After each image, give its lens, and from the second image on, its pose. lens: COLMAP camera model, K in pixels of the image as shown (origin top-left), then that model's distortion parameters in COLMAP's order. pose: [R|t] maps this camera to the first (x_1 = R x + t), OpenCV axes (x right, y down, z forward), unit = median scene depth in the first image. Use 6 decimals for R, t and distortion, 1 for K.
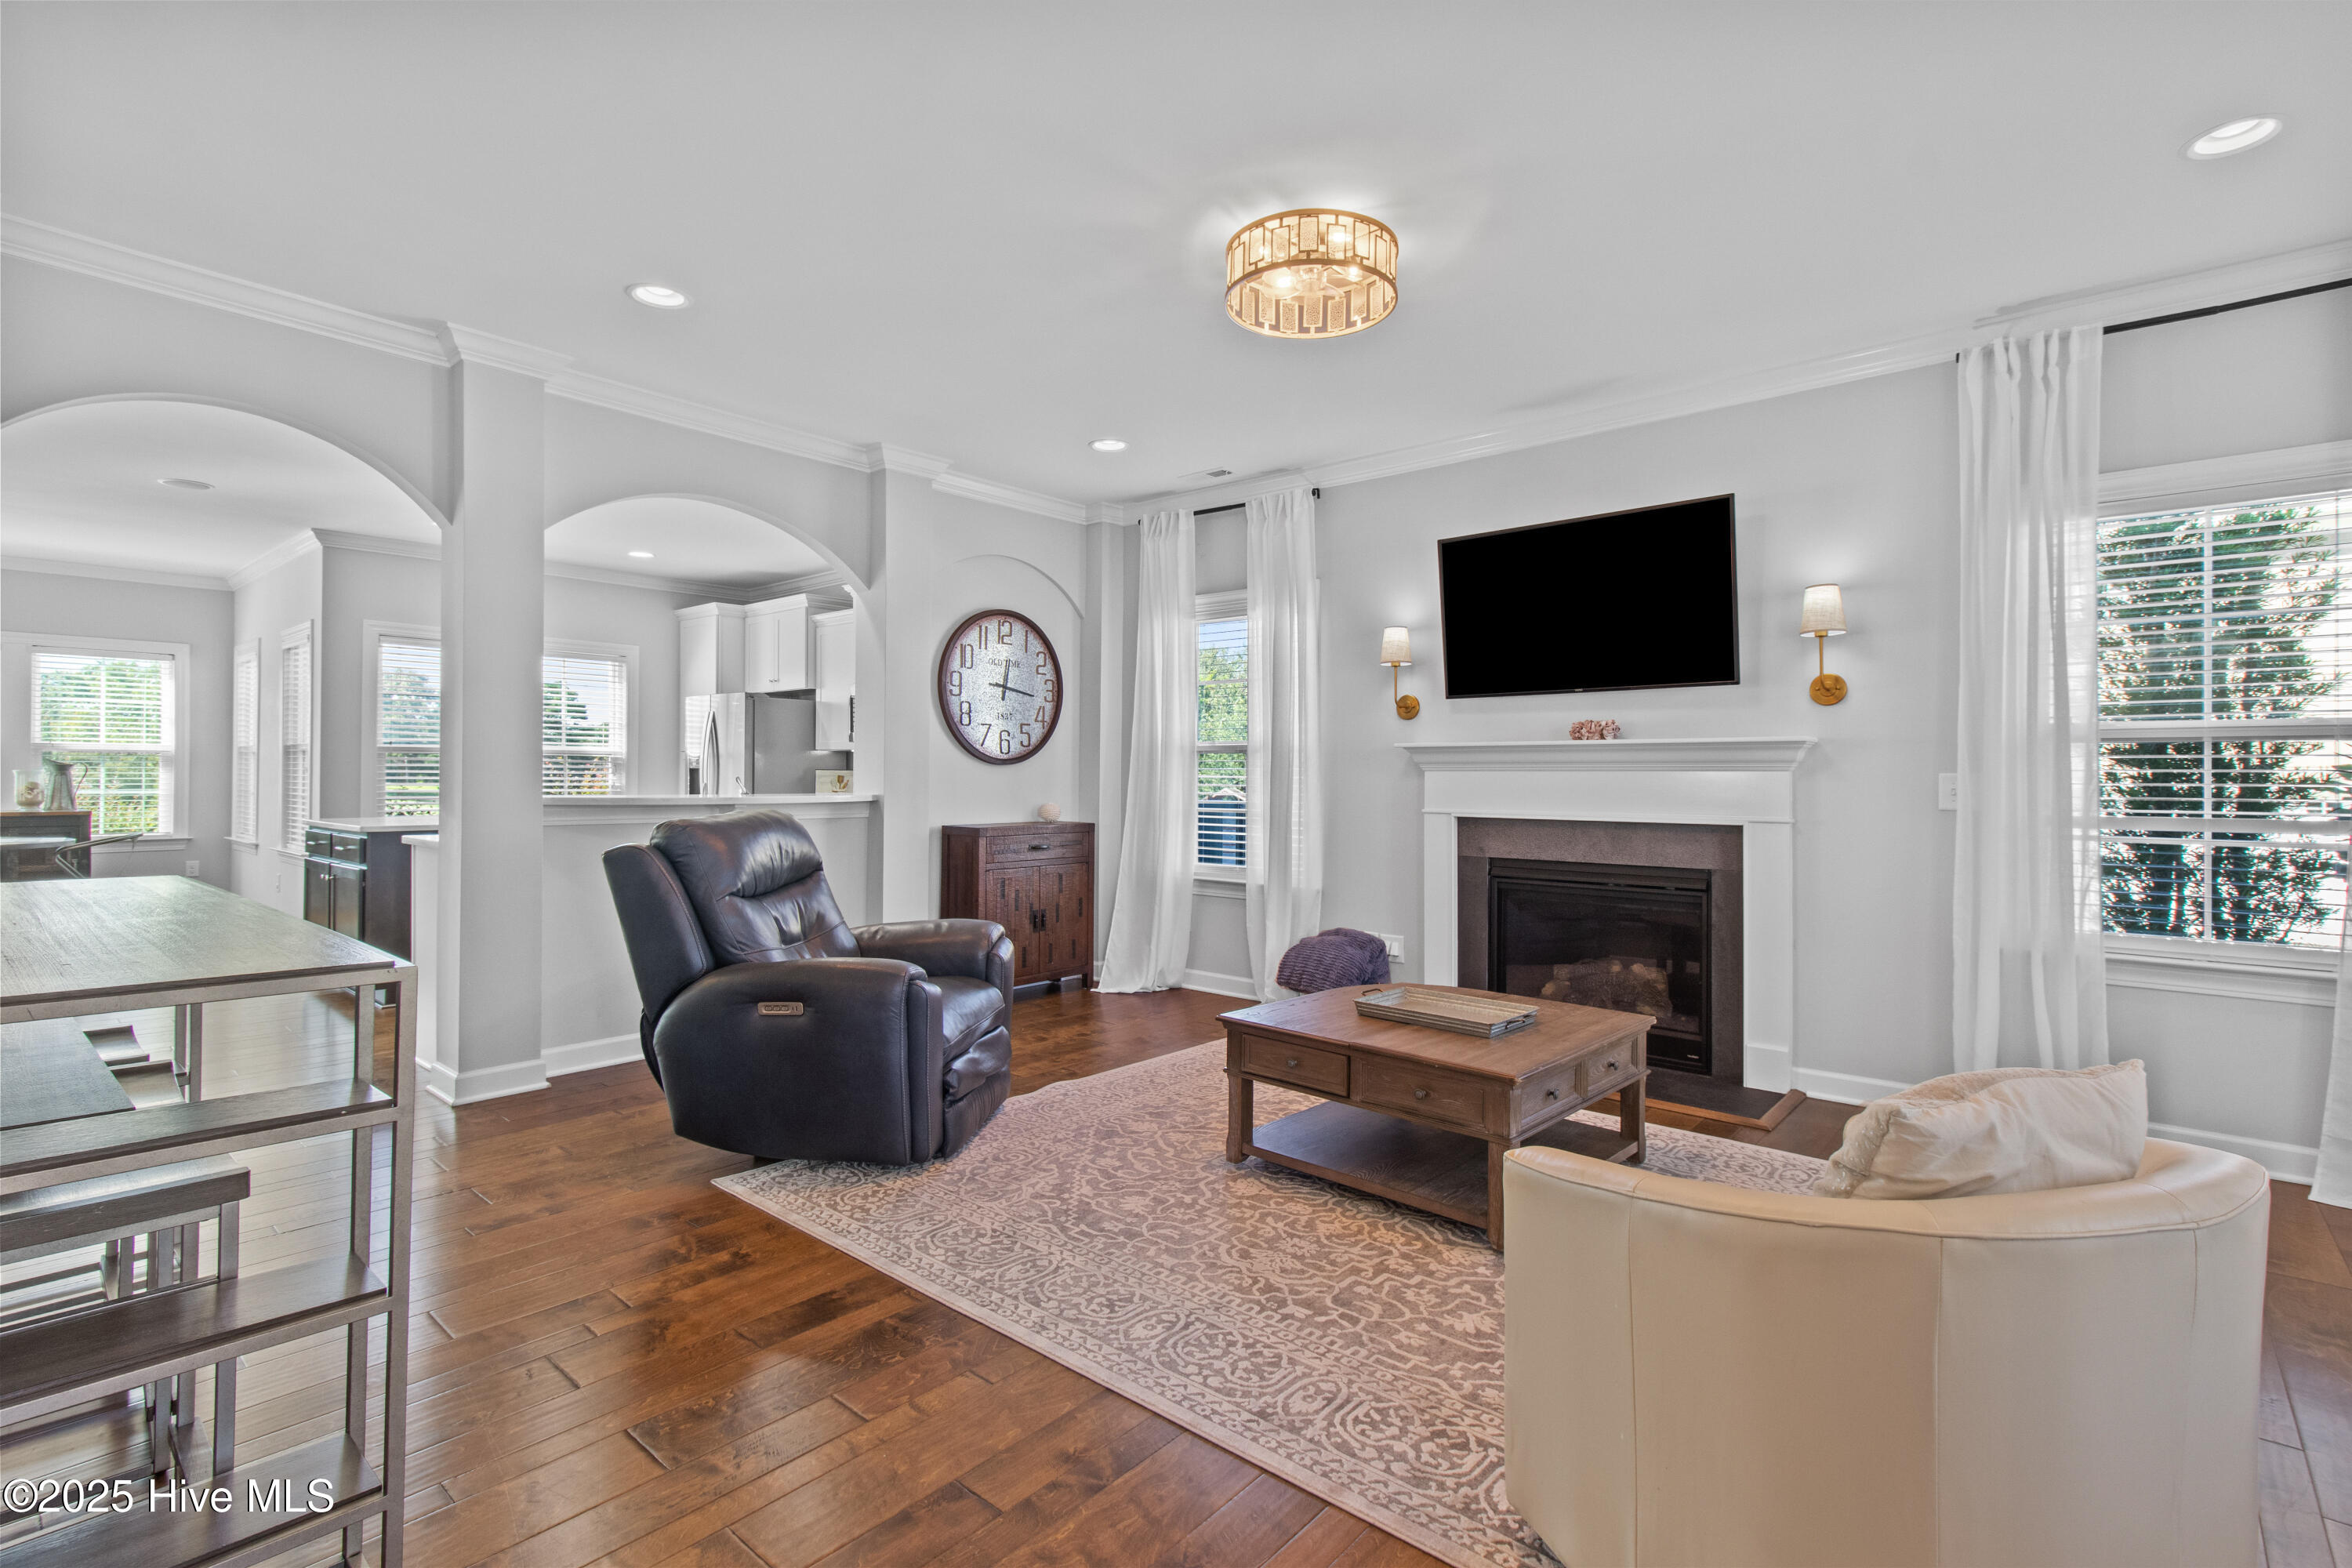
lens RADIAL K [[1089.7, 0, 1187.1], [0, 1089.7, 777.8], [0, 0, 1]] dist [0.004506, 0.000824]
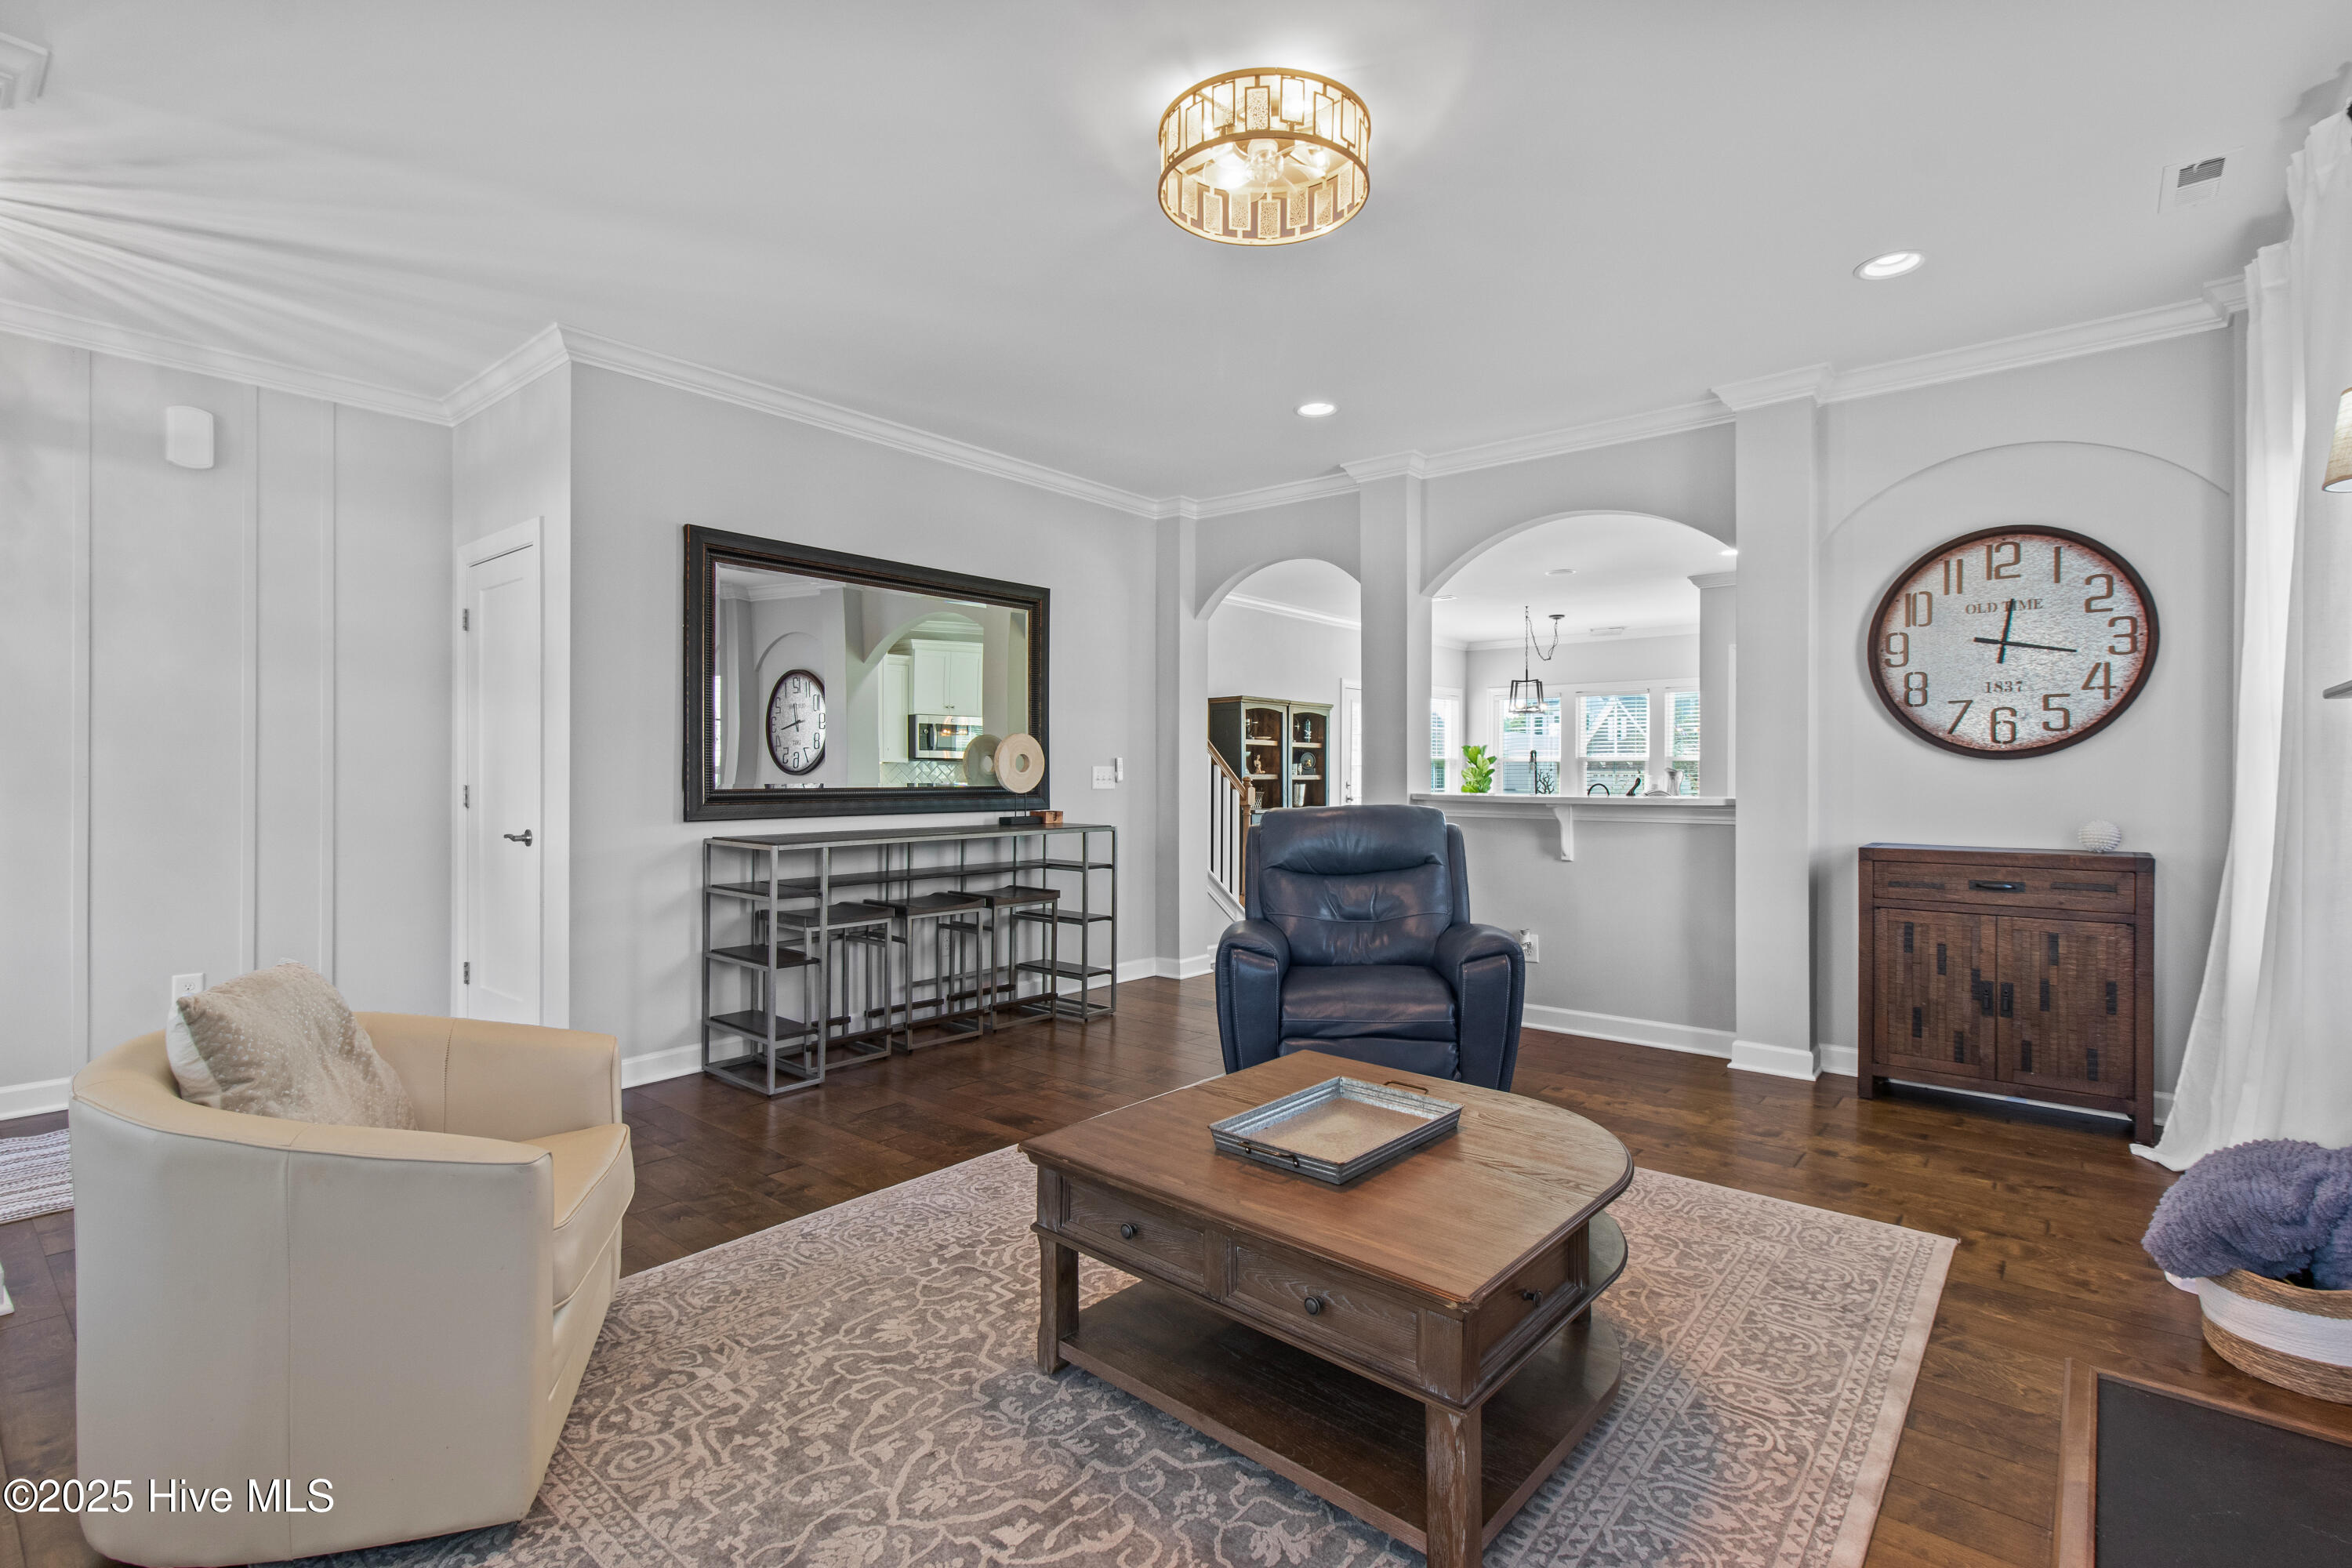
lens RADIAL K [[1089.7, 0, 1187.1], [0, 1089.7, 777.8], [0, 0, 1]] dist [0.004506, 0.000824]
pose [[0.015965, -0.002302, -0.999870, 0.565330], [-0.000939, 0.999997, -0.002317, 0.001540], [0.999872, 0.000976, 0.015963, 0.562865]]
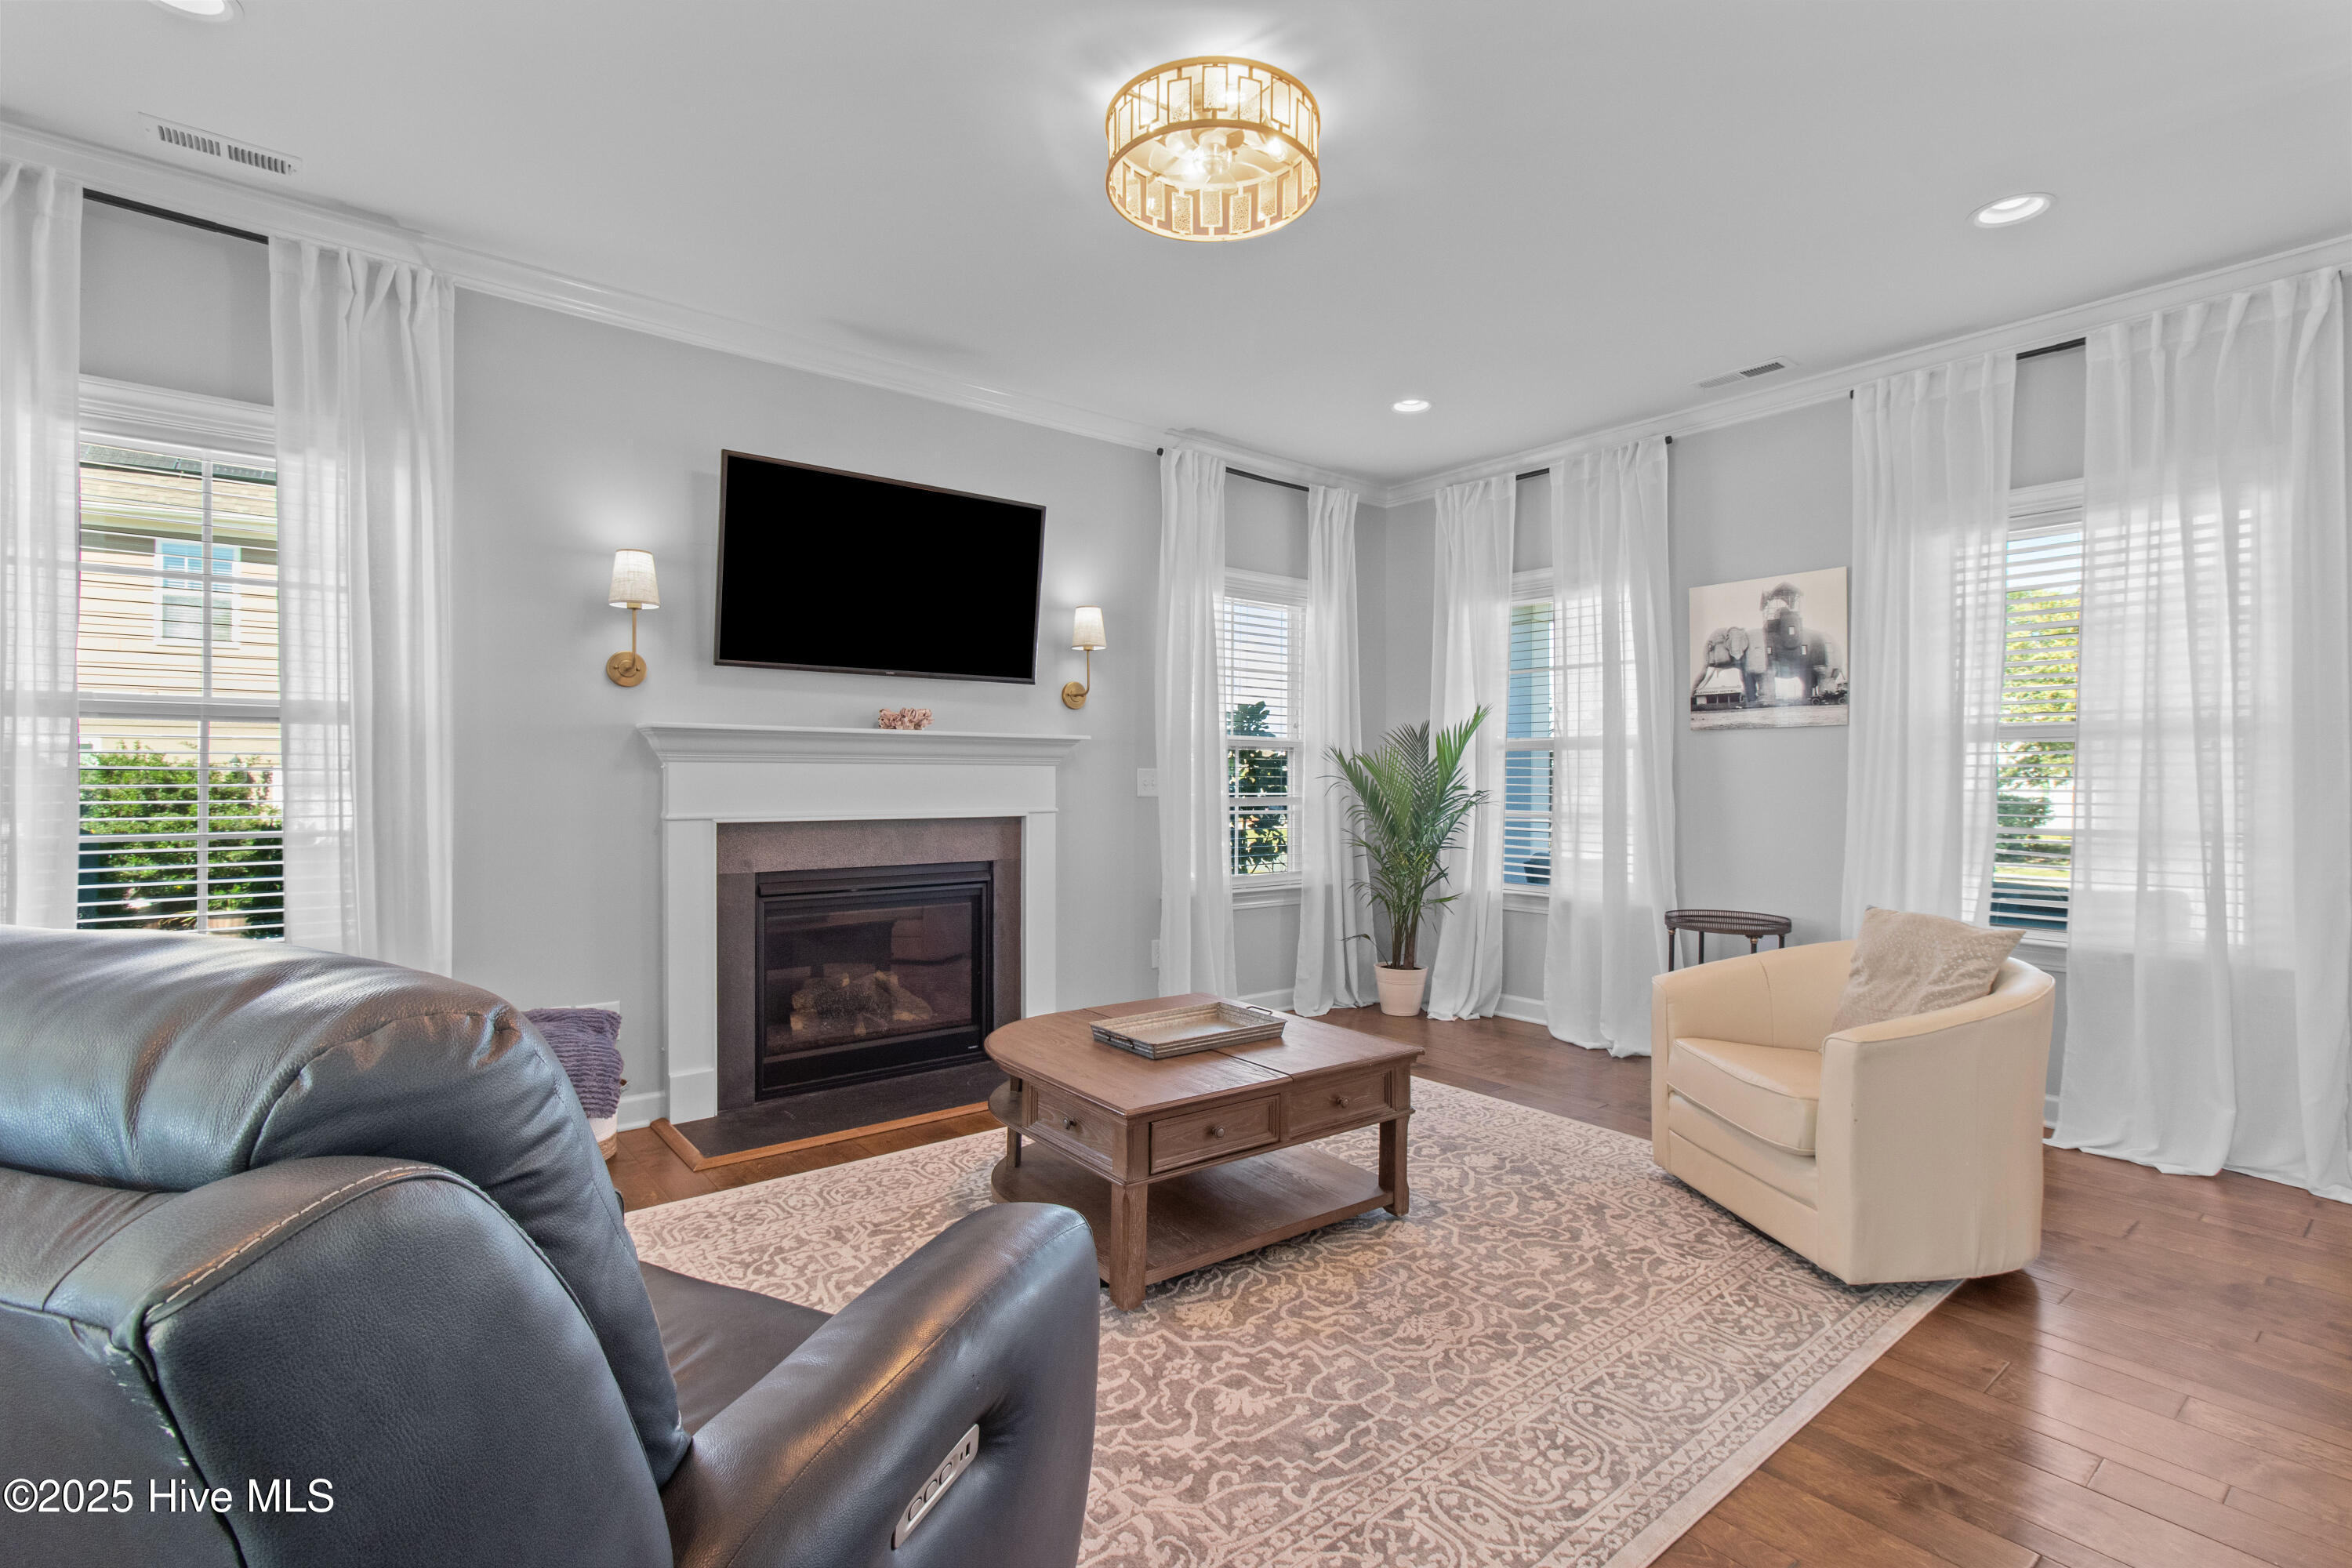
lens RADIAL K [[1089.7, 0, 1187.1], [0, 1089.7, 777.8], [0, 0, 1]] dist [0.004506, 0.000824]
pose [[0.178782, -0.011661, 0.983820, -0.418289], [-0.005754, 0.999900, 0.012897, -0.007043], [-0.983872, -0.007966, 0.178697, 0.526617]]
